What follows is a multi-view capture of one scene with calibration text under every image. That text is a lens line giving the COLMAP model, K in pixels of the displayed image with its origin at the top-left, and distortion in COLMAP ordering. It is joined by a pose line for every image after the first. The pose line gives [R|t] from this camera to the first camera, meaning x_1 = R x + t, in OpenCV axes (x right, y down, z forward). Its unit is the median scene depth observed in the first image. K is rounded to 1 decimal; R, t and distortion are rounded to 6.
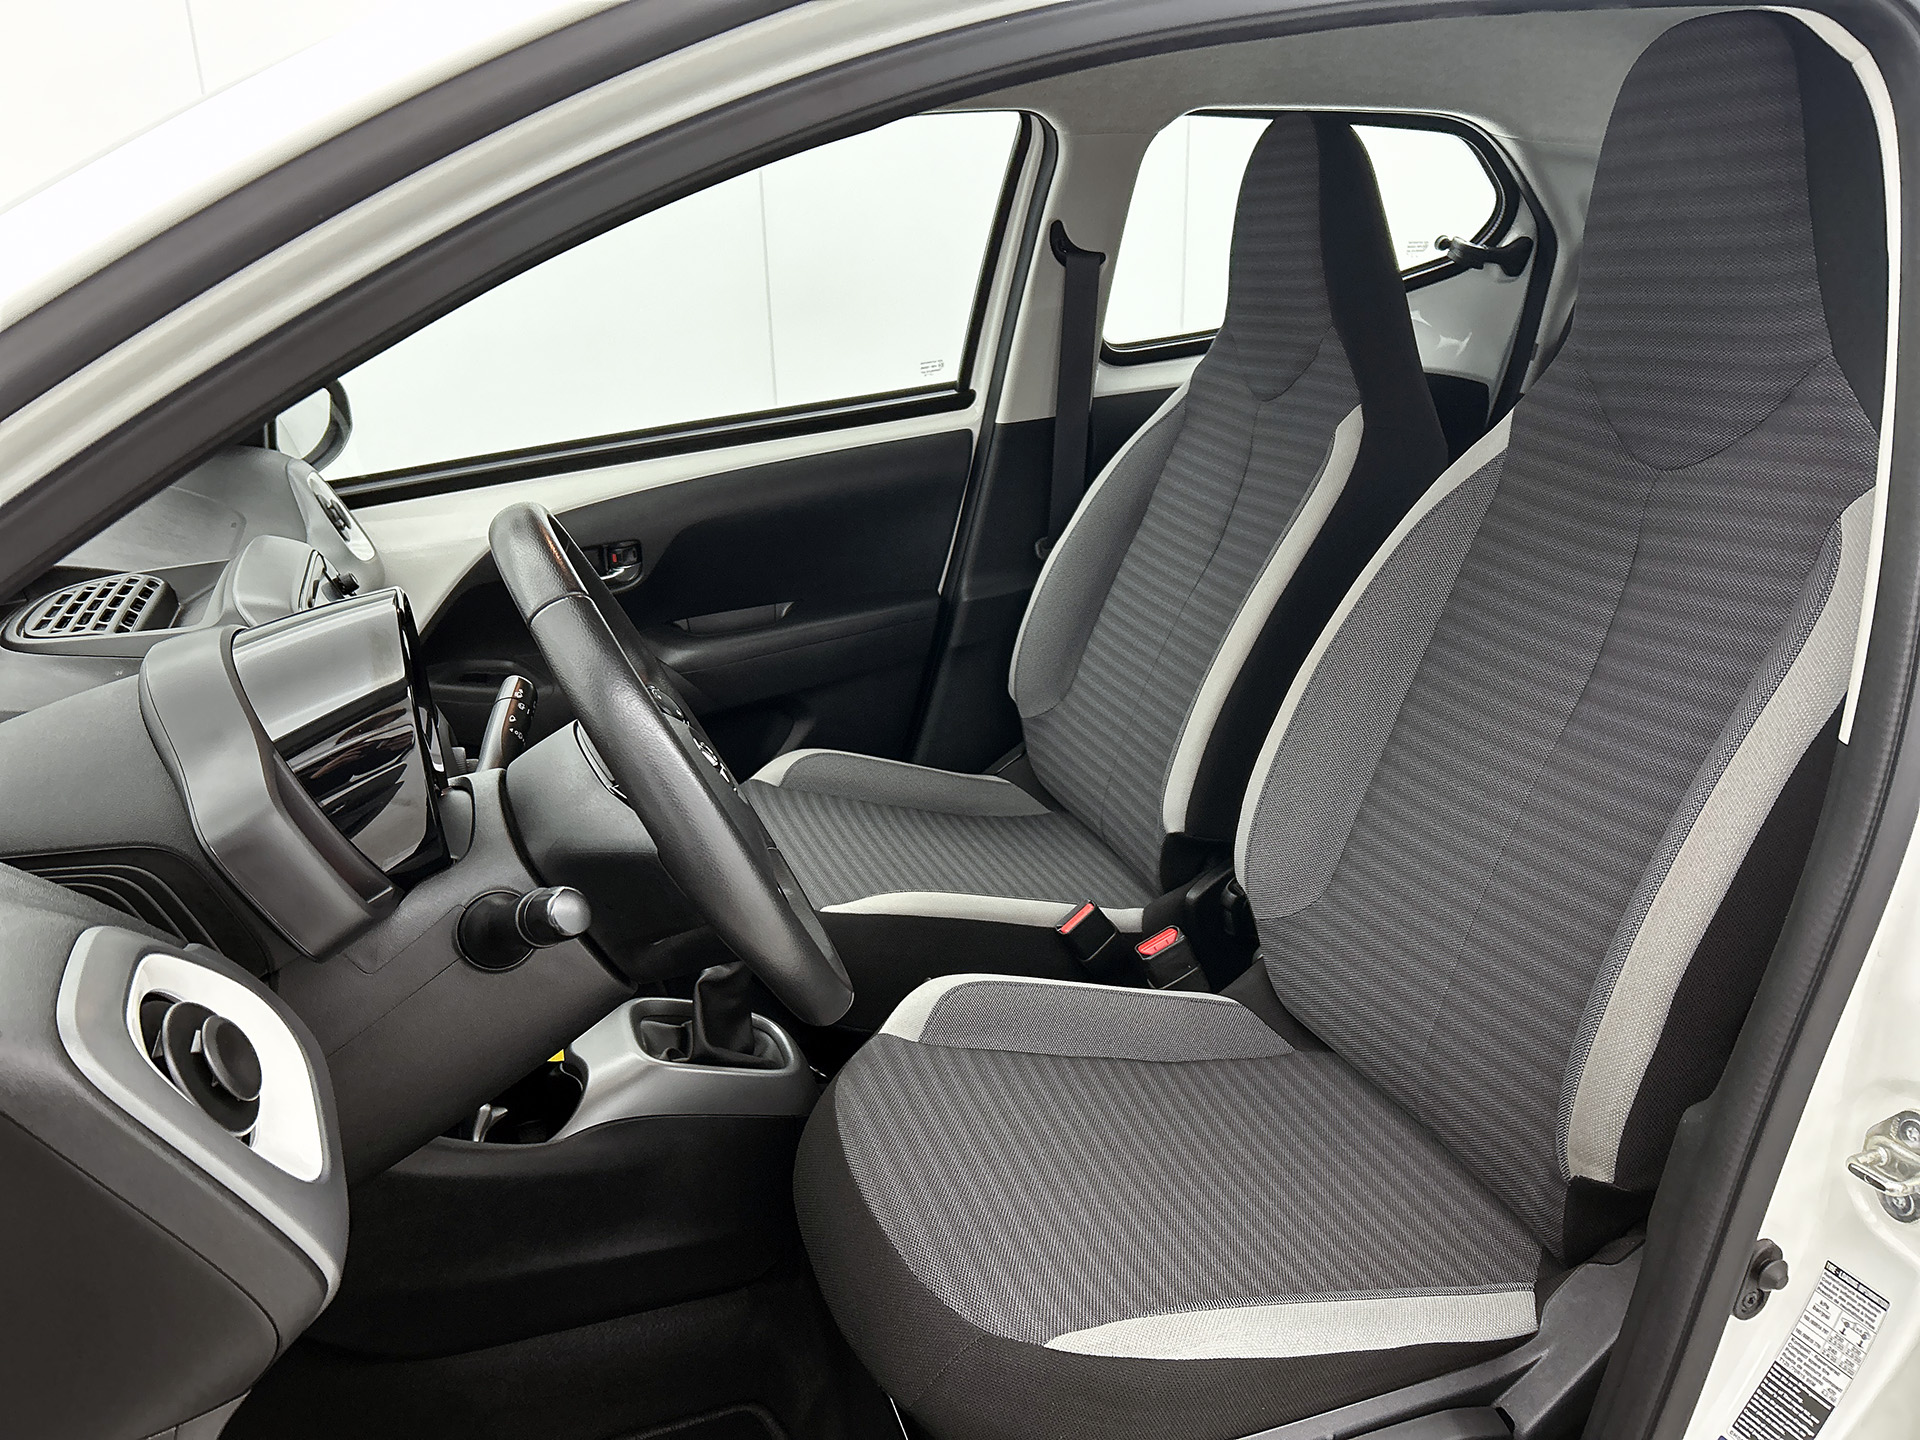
lens RADIAL K [[1457.1, 0, 955.1], [0, 1457.1, 710.7], [0, 0, 1]] dist [0.043277, -0.031426]
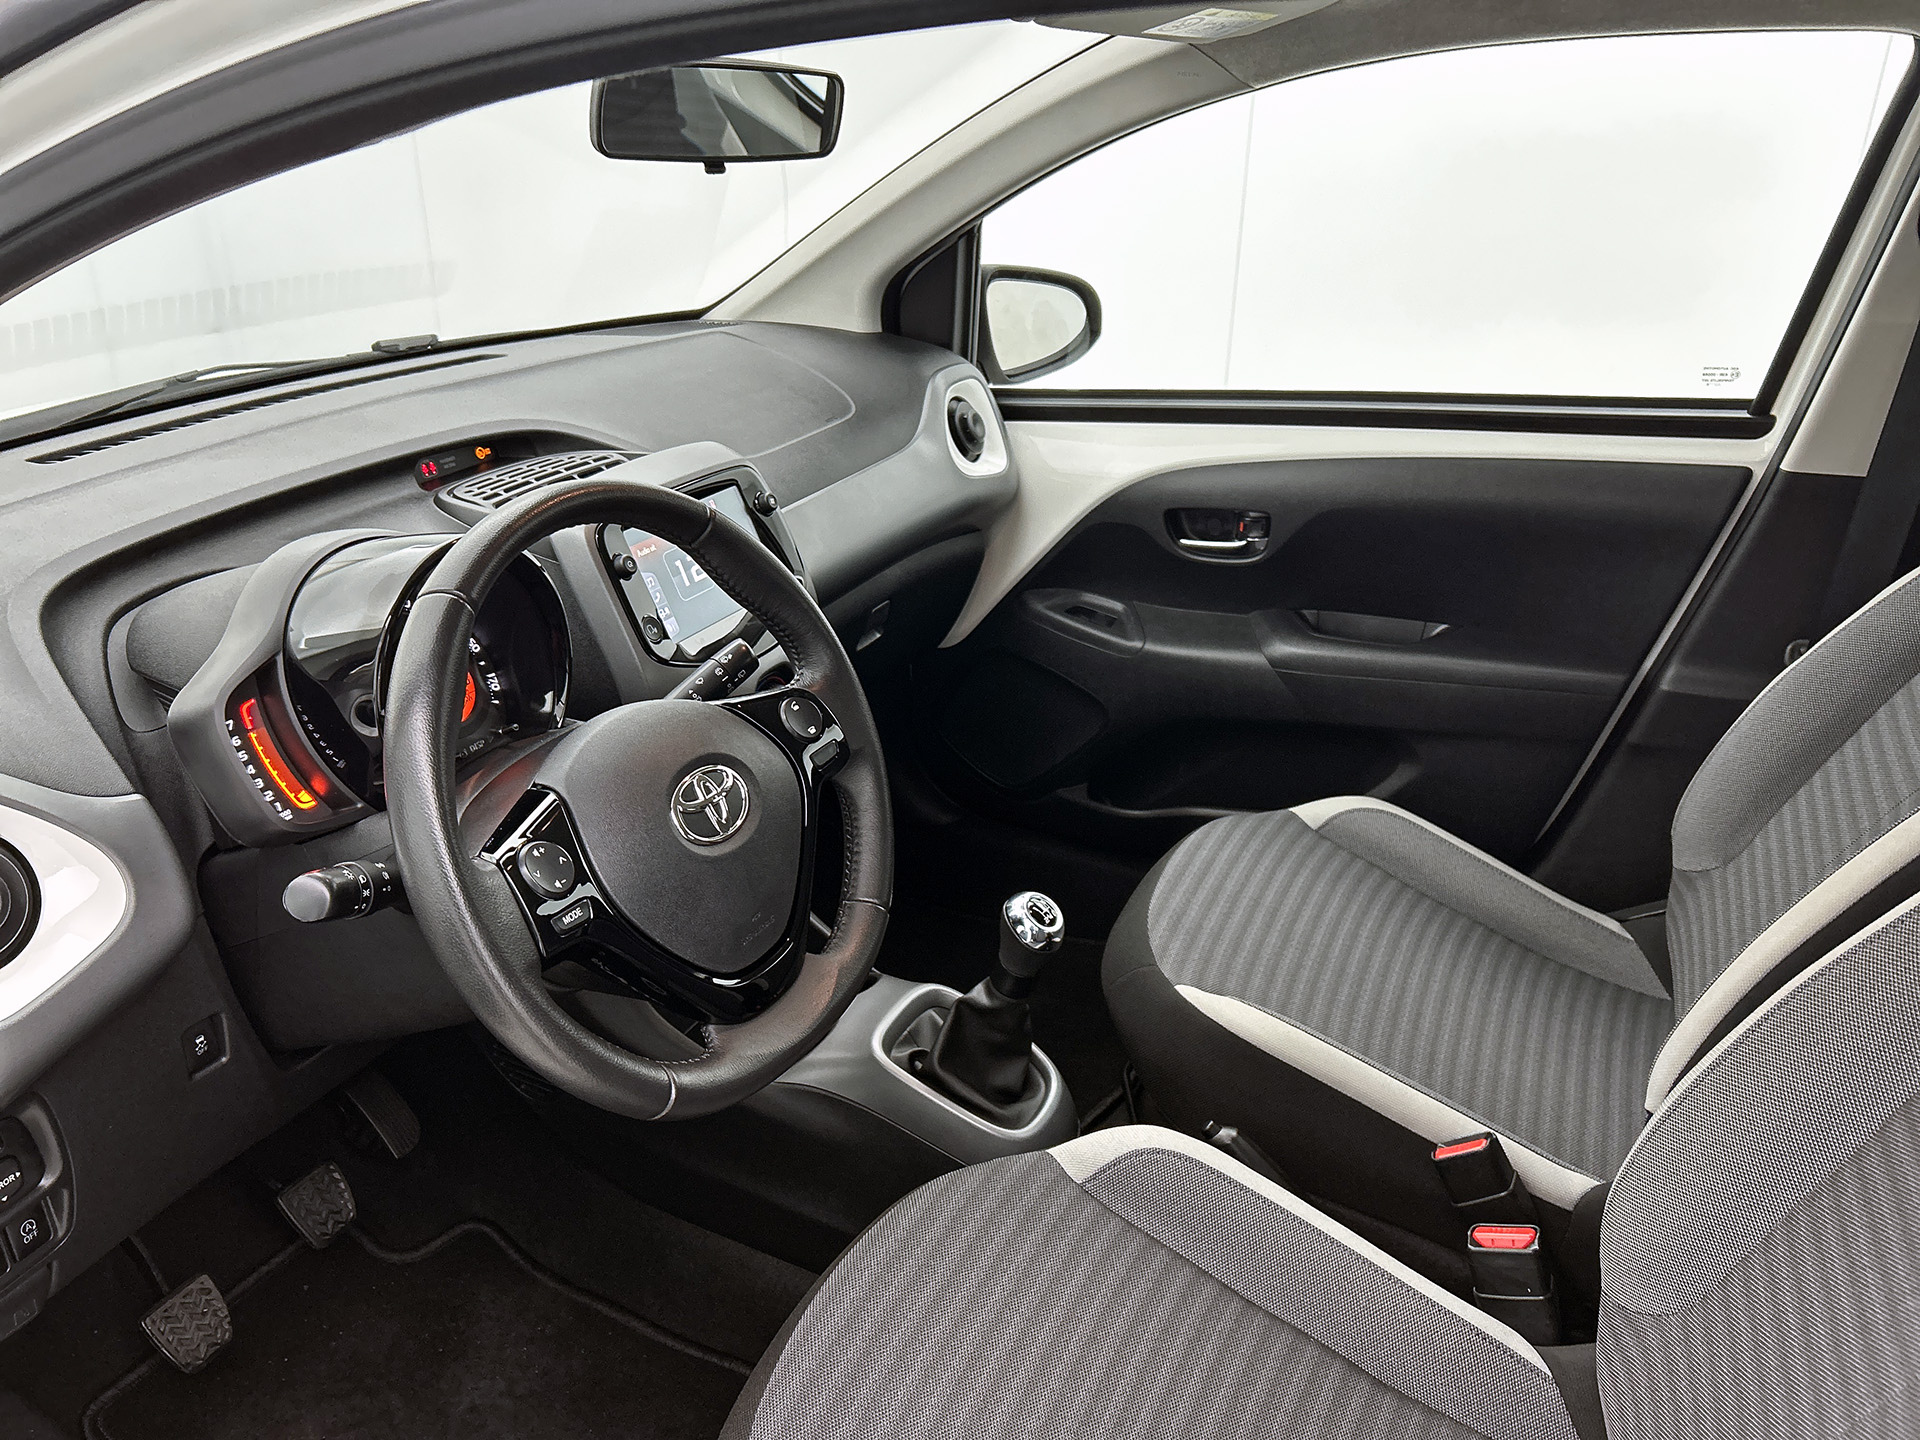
lens RADIAL K [[1457.1, 0, 953.0], [0, 1457.1, 730.4], [0, 0, 1]] dist [0.043277, -0.031426]
pose [[0.700113, 0.332316, -0.631987, 0.338085], [-0.269428, 0.942618, 0.197182, -0.153359], [0.661249, 0.032225, 0.749474, 0.278306]]
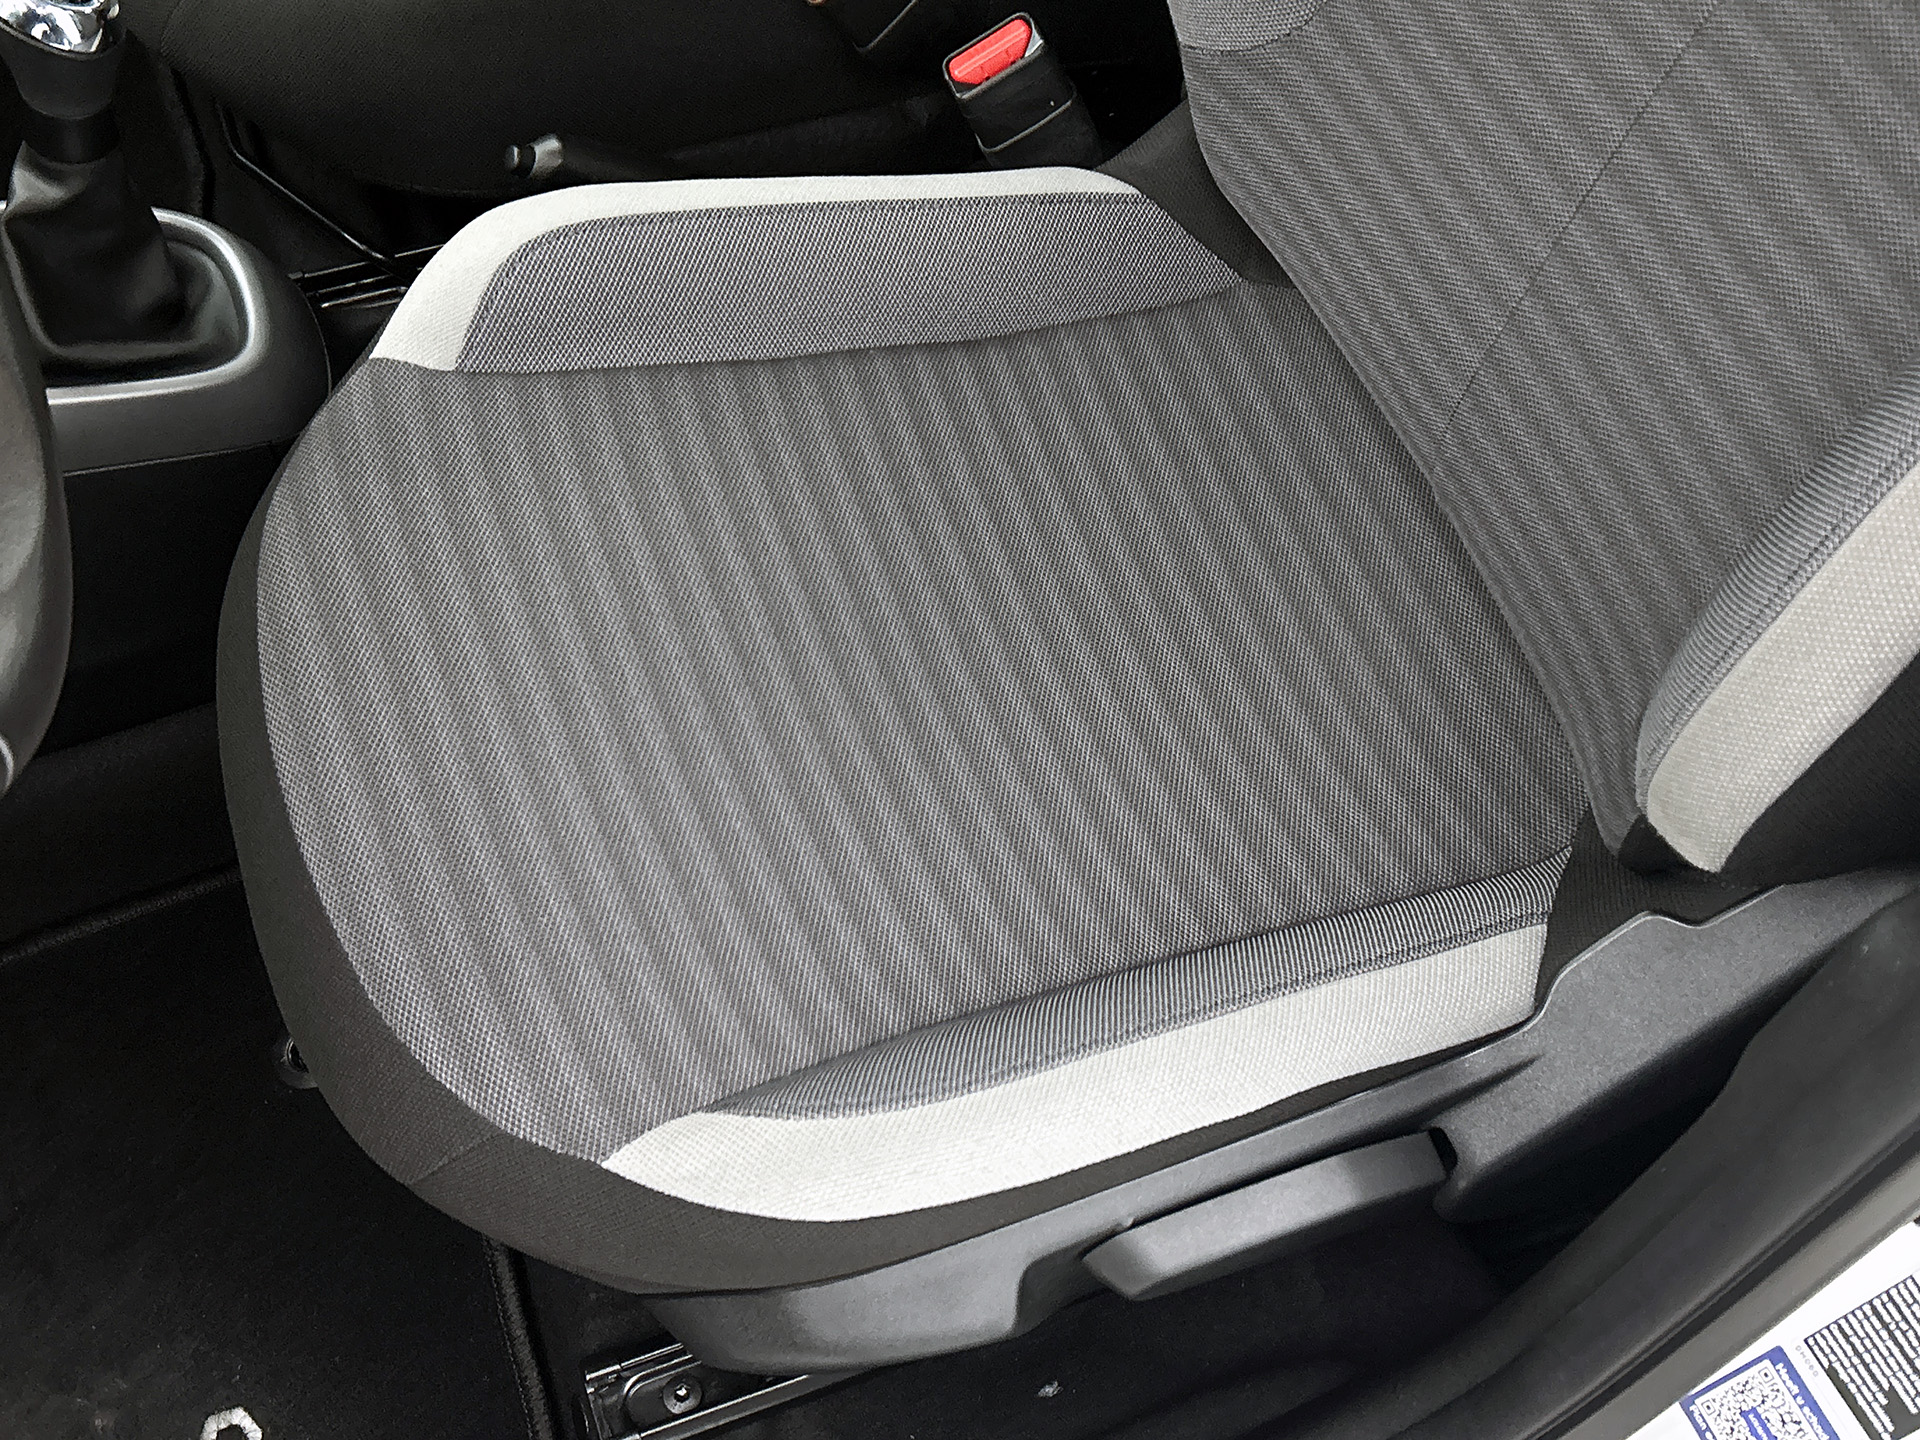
lens RADIAL K [[2122.1, 0, 951.6], [0, 2122.1, 720.8], [0, 0, 1]] dist [0.033031, 0.000000]
pose [[0.999885, -0.015043, -0.002096, 0.130269], [0.012786, 0.759200, 0.650732, -0.138363], [-0.008198, -0.650684, 0.759305, 0.335839]]
